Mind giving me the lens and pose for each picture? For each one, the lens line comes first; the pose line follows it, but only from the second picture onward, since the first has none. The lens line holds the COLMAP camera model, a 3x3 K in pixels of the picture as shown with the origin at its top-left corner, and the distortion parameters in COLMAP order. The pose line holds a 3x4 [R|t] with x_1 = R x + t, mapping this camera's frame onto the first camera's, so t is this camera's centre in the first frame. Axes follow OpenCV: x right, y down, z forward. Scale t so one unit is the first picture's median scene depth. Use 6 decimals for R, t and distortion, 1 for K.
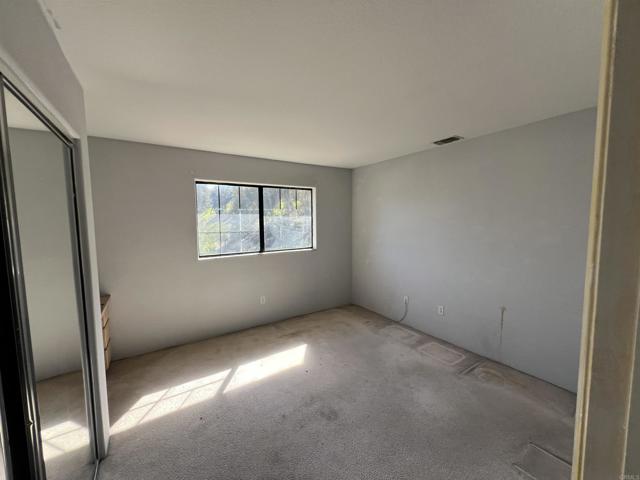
lens RADIAL K [[255.8, 0, 318.4], [0, 255.8, 238.6], [0, 0, 1]] dist [-0.002747, -0.000186]
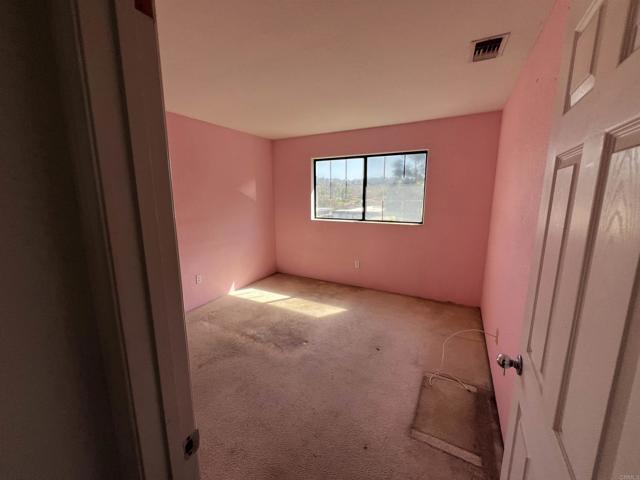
lens RADIAL K [[255.8, 0, 318.4], [0, 255.8, 238.6], [0, 0, 1]] dist [-0.002747, -0.000186]
pose [[0.434849, 0.170497, -0.884216, 0.702292], [-0.064010, 0.985281, 0.158505, -0.032477], [0.898226, -0.012327, 0.439362, 0.399524]]
